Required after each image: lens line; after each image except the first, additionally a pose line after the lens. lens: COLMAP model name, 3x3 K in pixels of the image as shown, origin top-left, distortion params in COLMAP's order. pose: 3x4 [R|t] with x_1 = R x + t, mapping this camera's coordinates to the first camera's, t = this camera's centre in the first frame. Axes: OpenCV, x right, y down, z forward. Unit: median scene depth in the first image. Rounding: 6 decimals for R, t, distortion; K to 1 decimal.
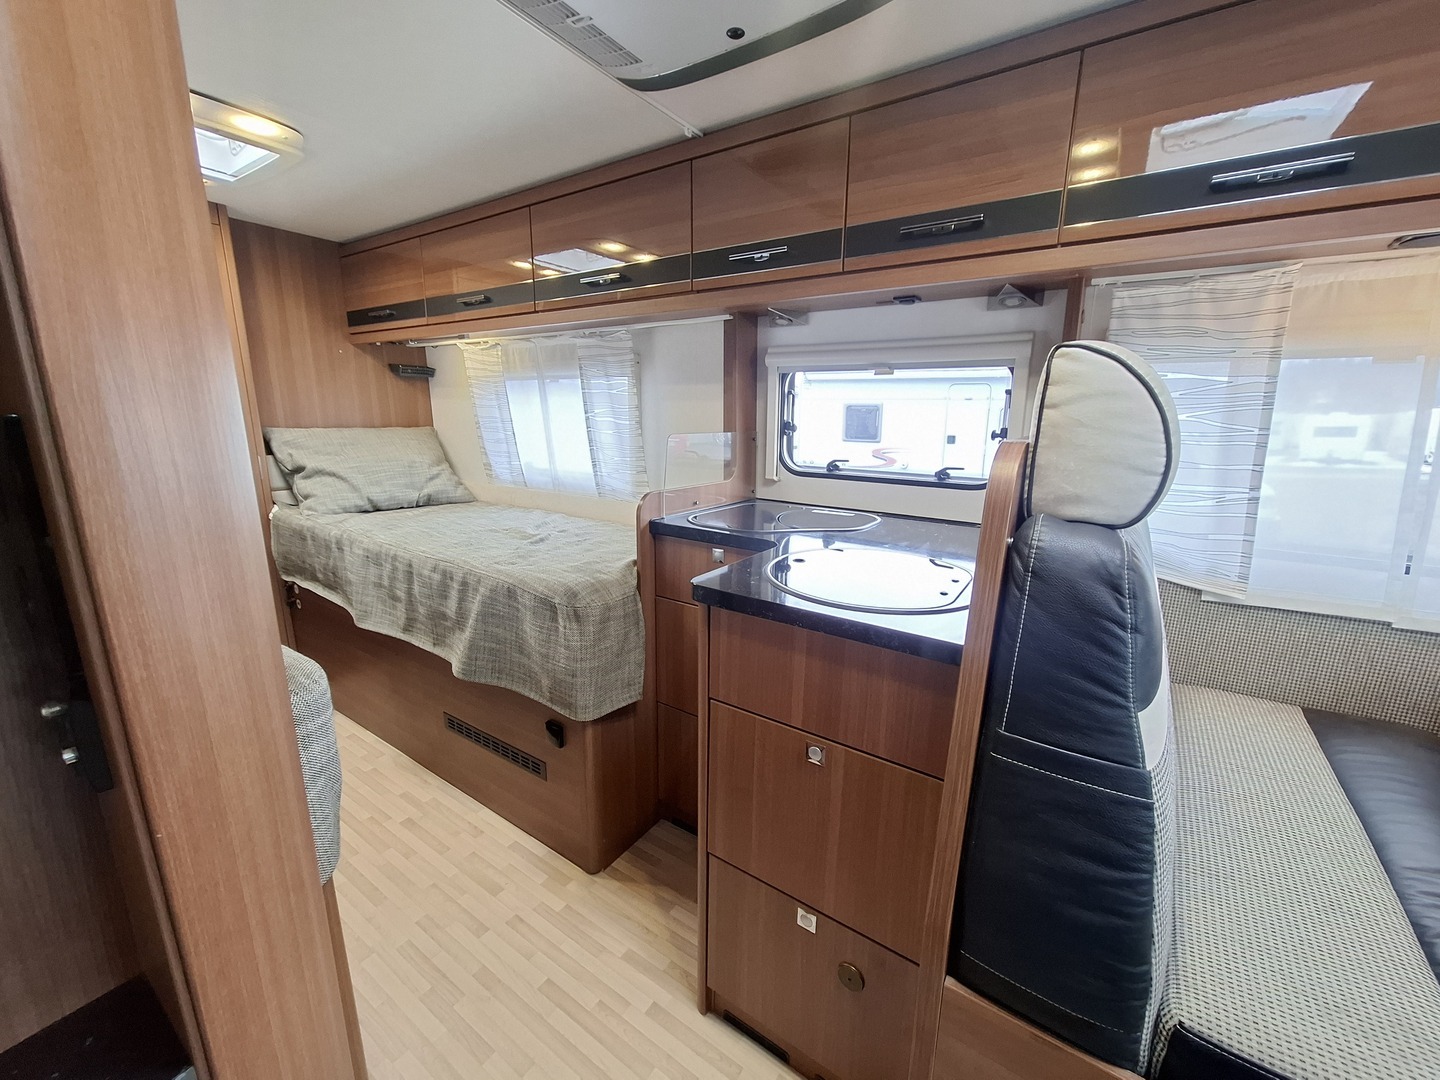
lens RADIAL K [[571.1, 0, 735.1], [0, 571.1, 530.5], [0, 0, 1]] dist [0.000808, -0.000002]
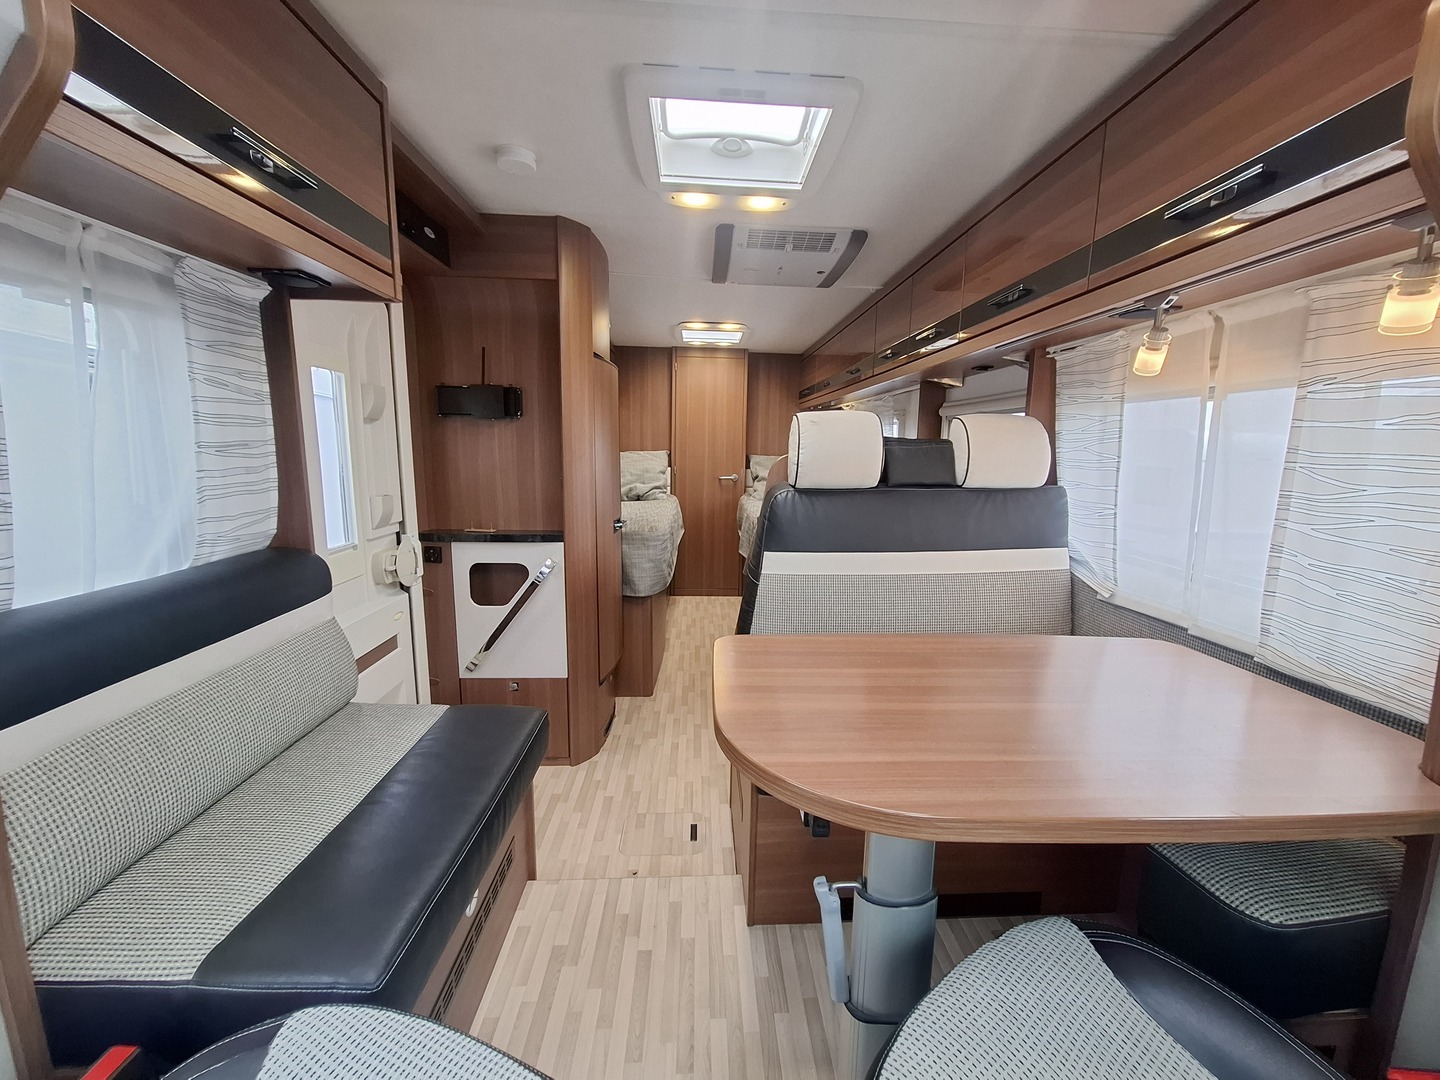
lens RADIAL K [[571.1, 0, 735.1], [0, 571.1, 530.5], [0, 0, 1]] dist [0.000808, -0.000002]
pose [[0.601358, 0.120248, -0.789879, 0.748692], [-0.178229, 0.983888, 0.014092, 0.057870], [0.778848, 0.132305, 0.613100, -0.205184]]
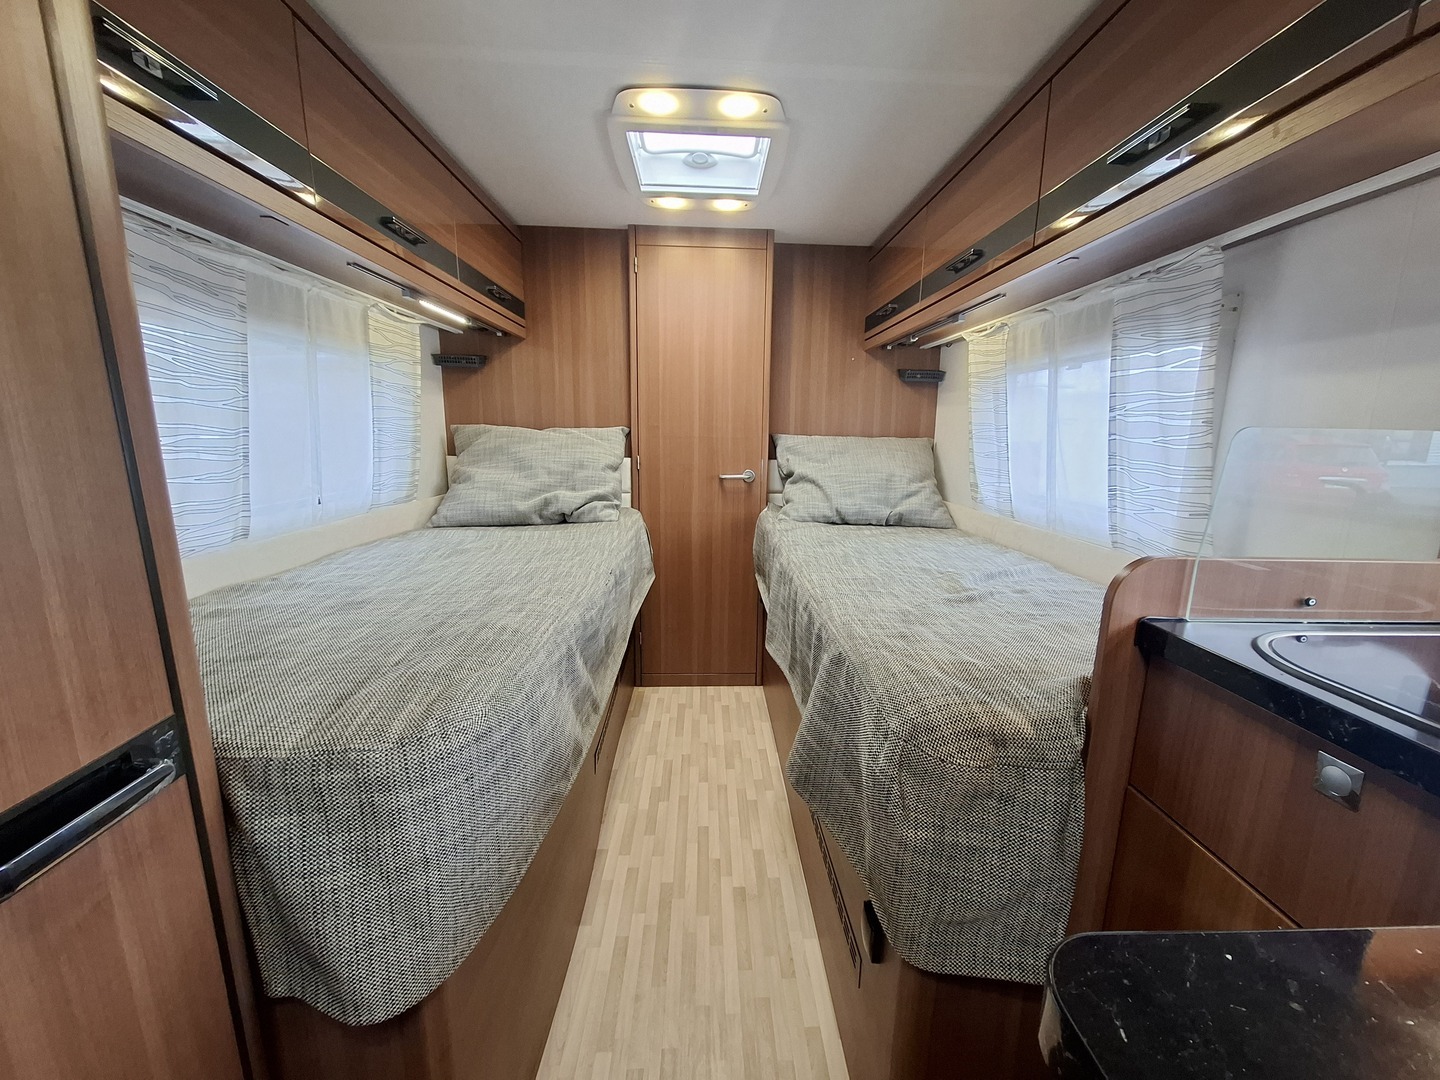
lens RADIAL K [[571.1, 0, 735.1], [0, 571.1, 530.5], [0, 0, 1]] dist [0.000808, -0.000002]
pose [[0.593263, 0.136906, -0.793282, 0.003818], [-0.174390, 0.983889, 0.039382, -0.032736], [0.785893, 0.114977, 0.607580, 0.328505]]
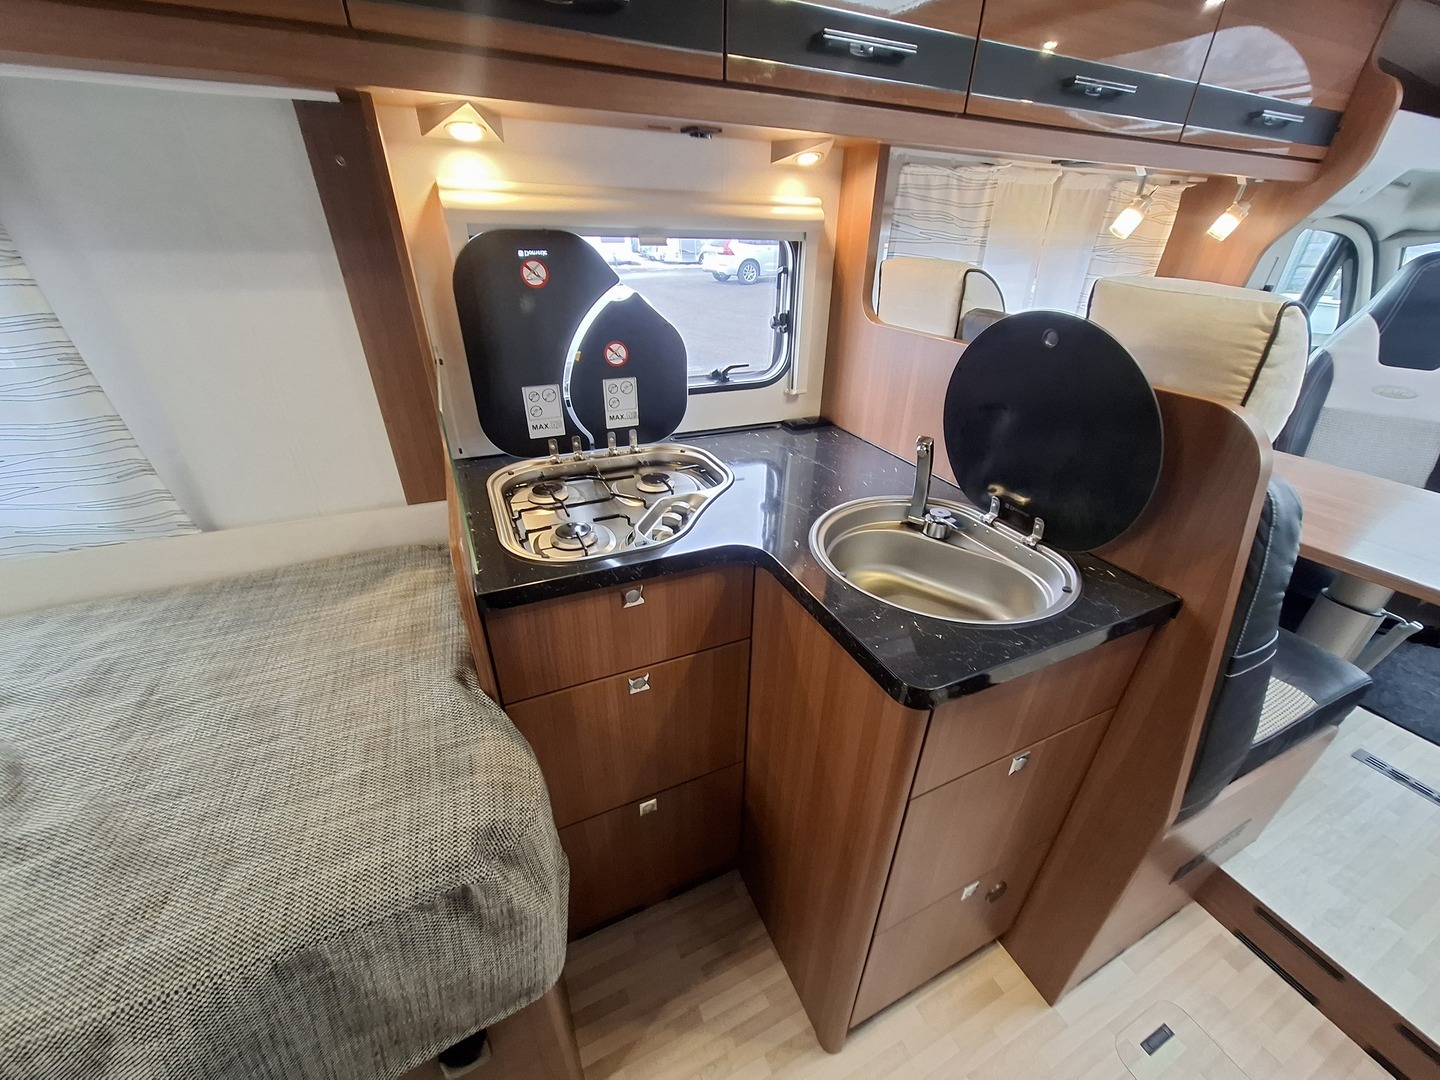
lens RADIAL K [[560.2, 0, 722.4], [0, 560.2, 530.8], [0, 0, 1]] dist [0.000223, 0.000231]
pose [[0.524058, -0.402914, 0.750349, -0.260996], [0.161459, 0.912043, 0.376973, -0.147800], [-0.836238, -0.076405, 0.543017, 0.392144]]
